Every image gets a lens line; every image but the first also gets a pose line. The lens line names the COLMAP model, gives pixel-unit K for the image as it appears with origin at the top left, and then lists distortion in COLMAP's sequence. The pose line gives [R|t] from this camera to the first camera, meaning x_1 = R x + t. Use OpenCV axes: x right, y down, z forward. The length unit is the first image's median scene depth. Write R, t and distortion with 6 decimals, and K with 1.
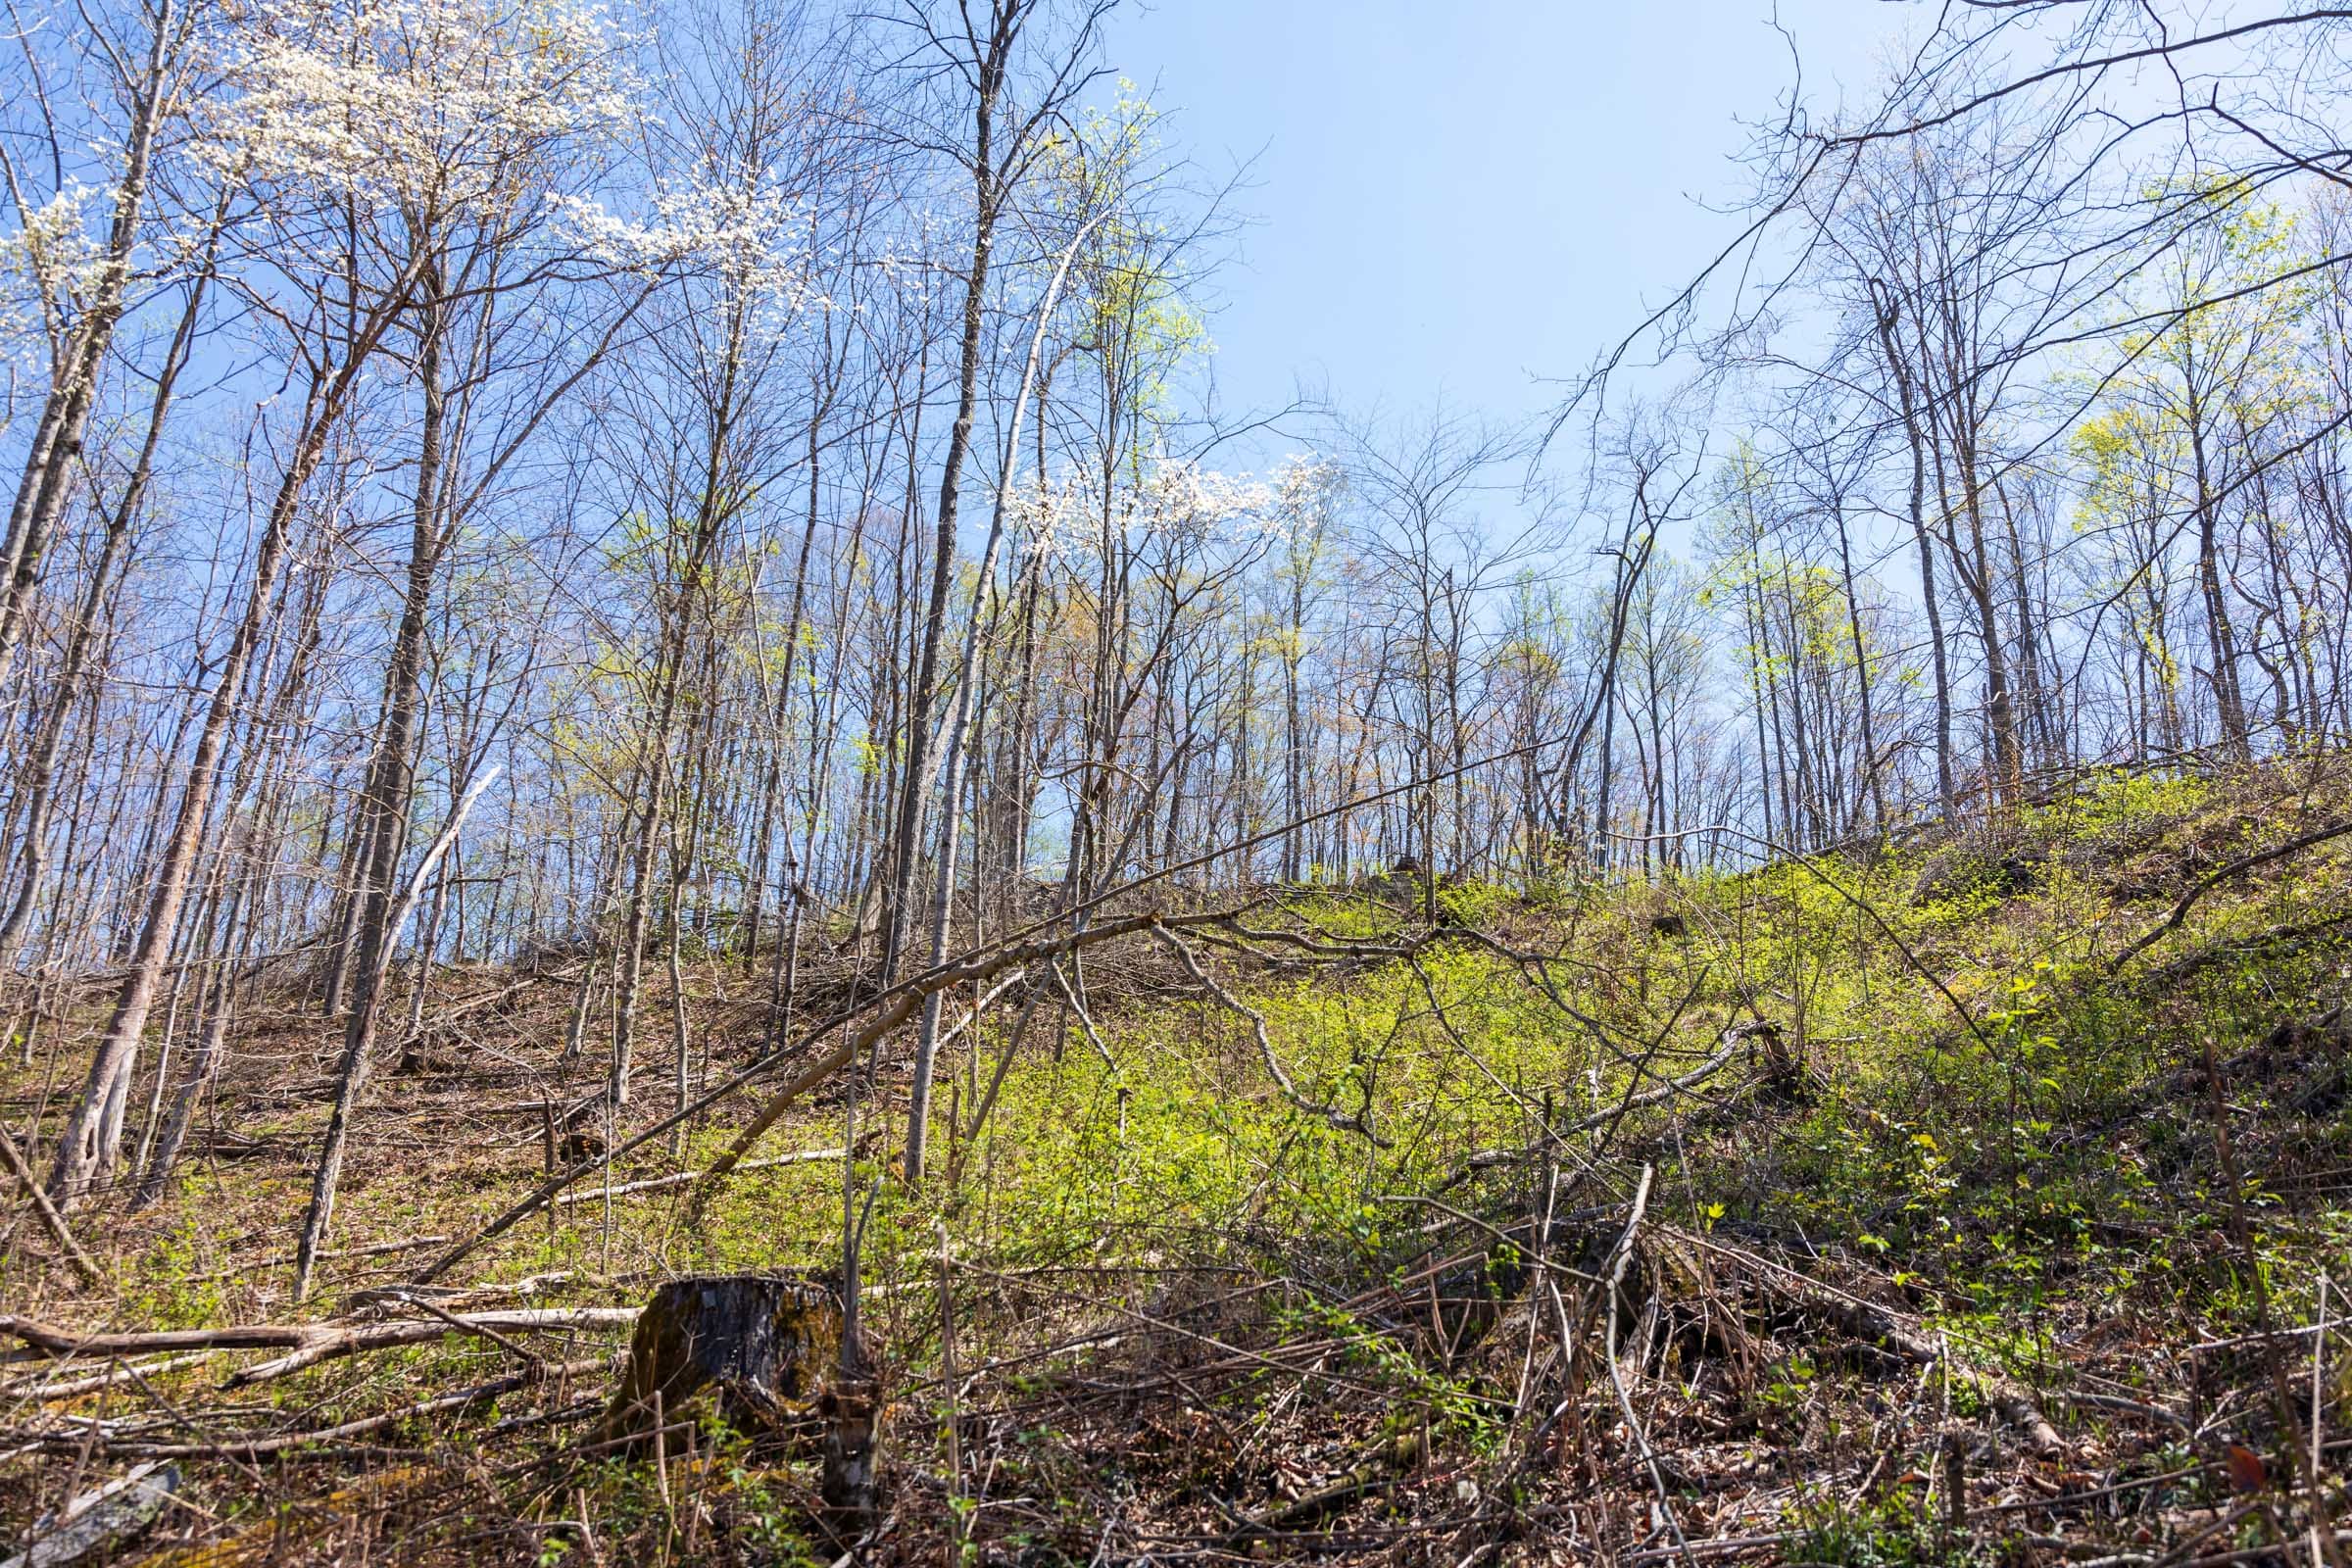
lens RADIAL K [[3379.2, 0, 1332.2], [0, 3379.2, 630.6], [0, 0, 1]] dist [-0.020070, -0.136629]
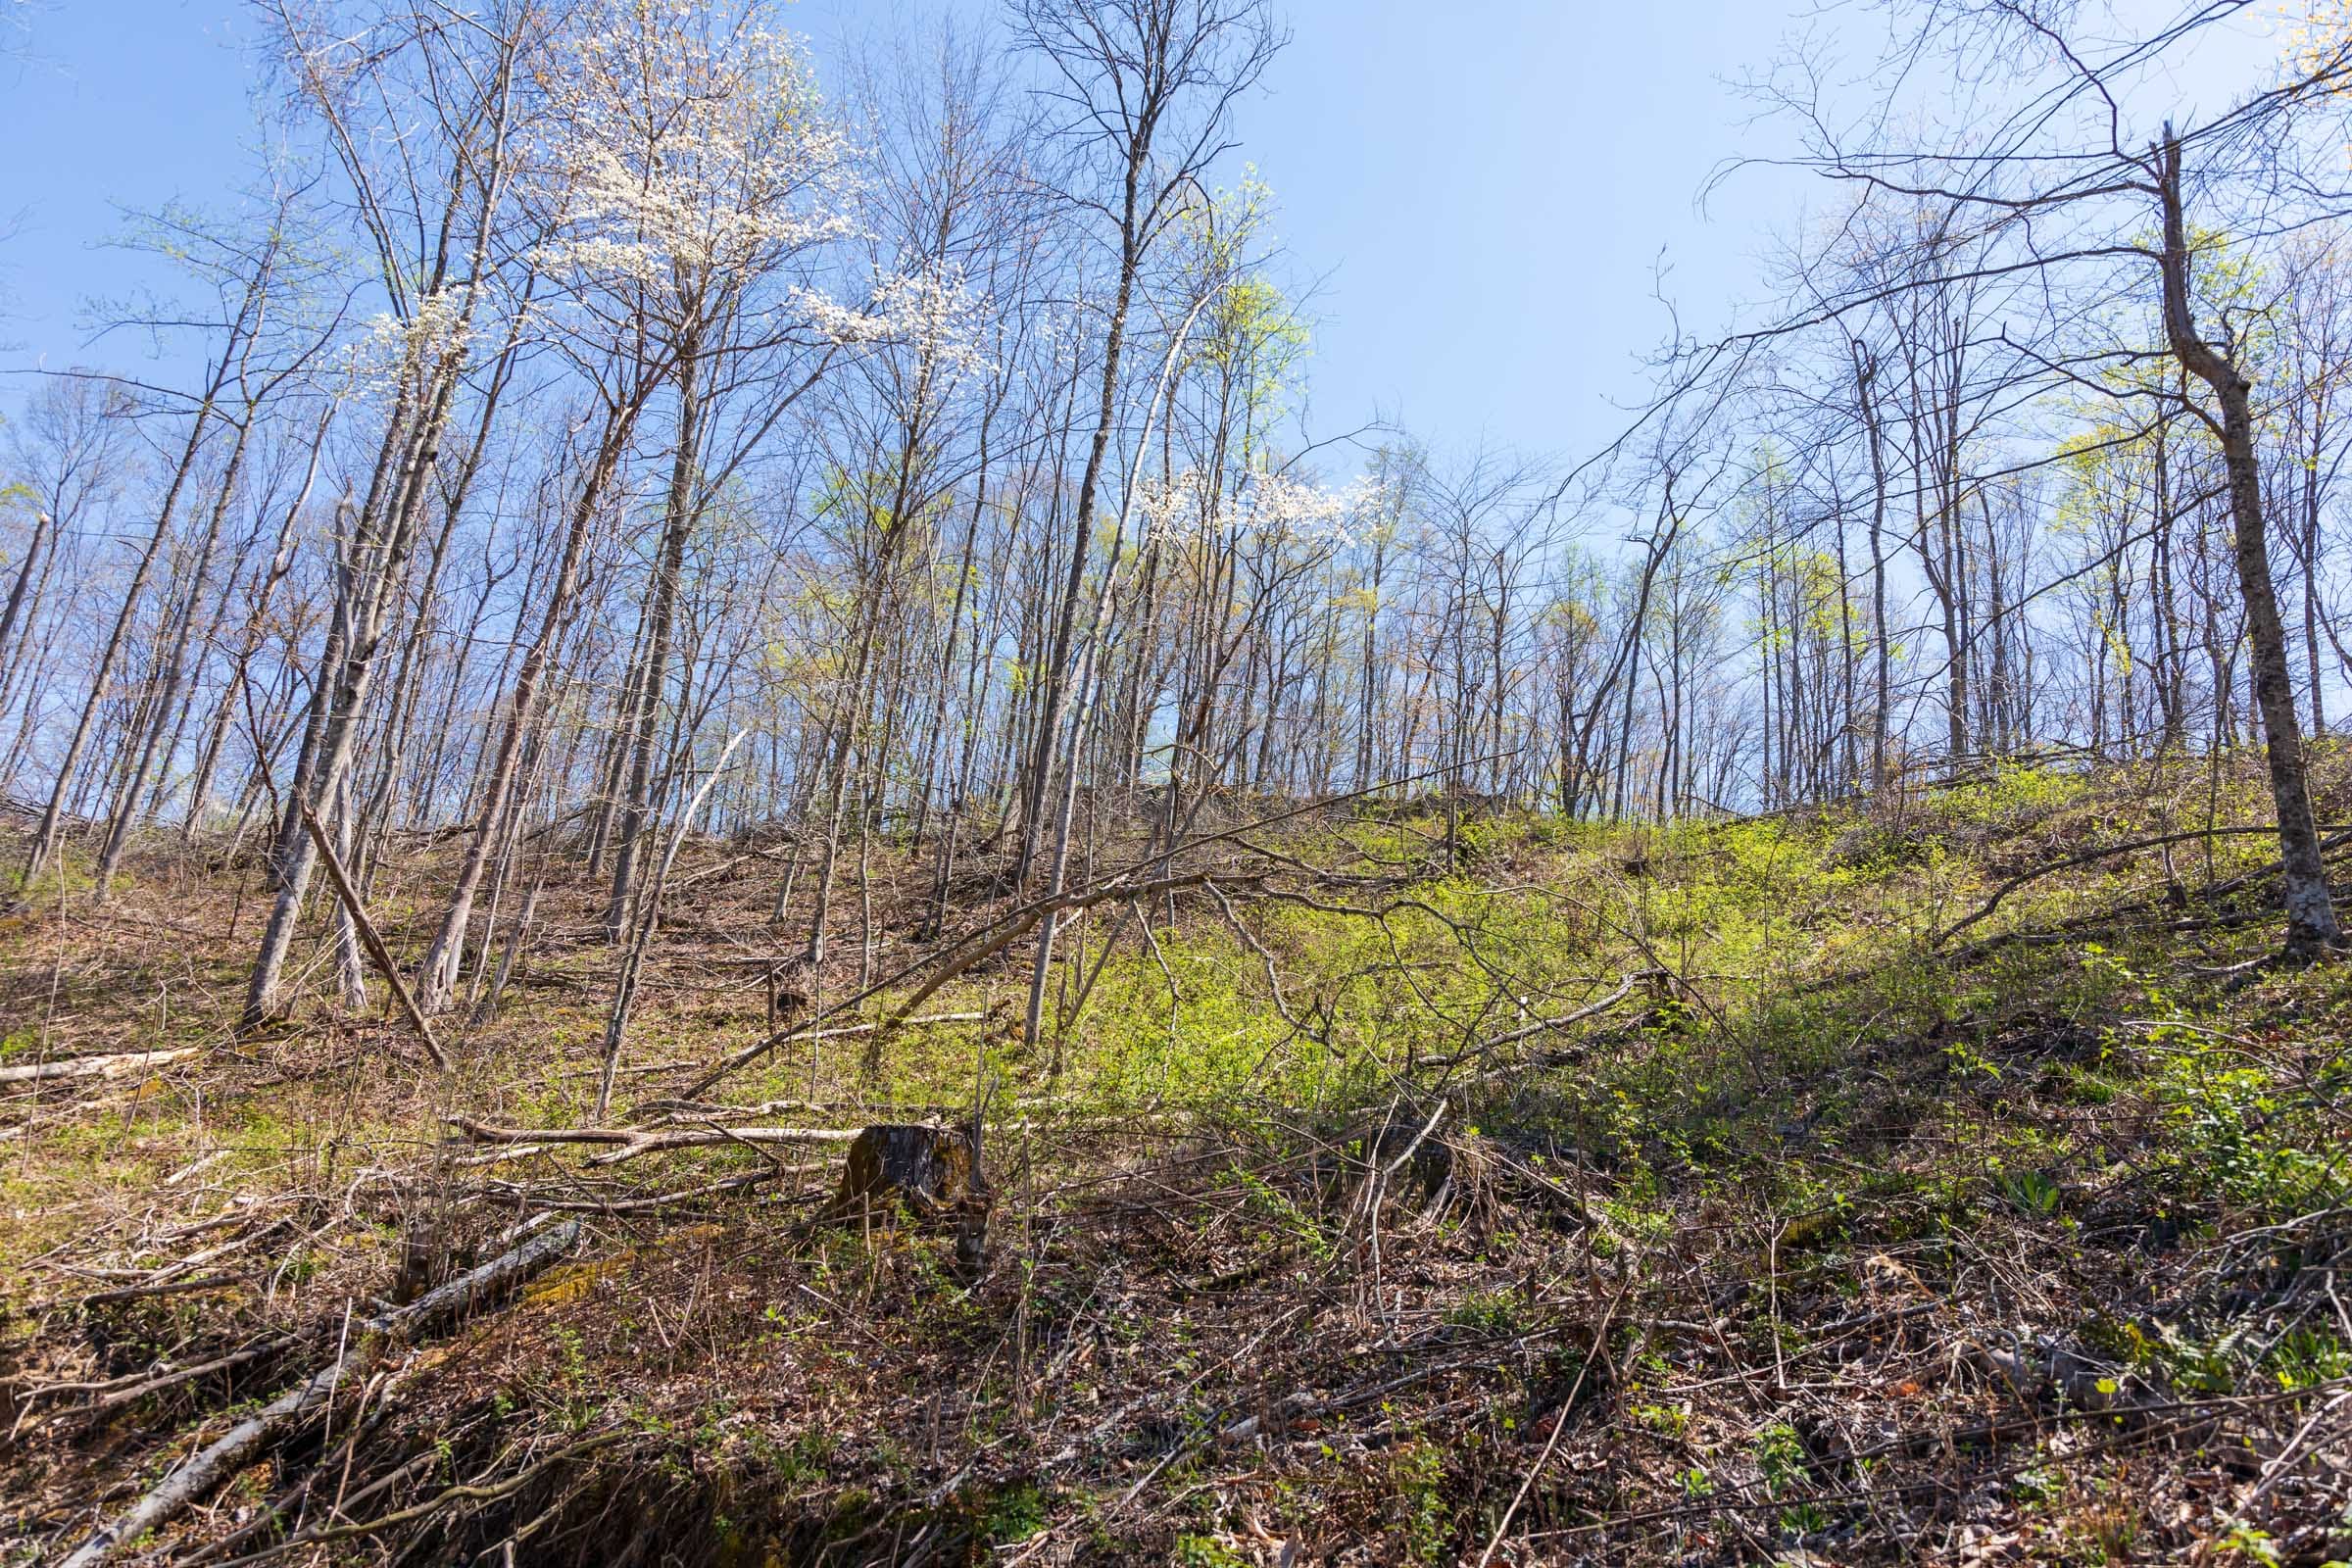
lens RADIAL K [[3347.9, 0, 1176.0], [0, 3347.9, 784.0], [0, 0, 1]] dist [0.007068, -0.022422]
pose [[0.994348, 0.058281, -0.088745, 0.037956], [-0.049239, 0.993681, 0.100869, -0.062506], [0.094063, -0.095929, 0.990934, -0.255983]]
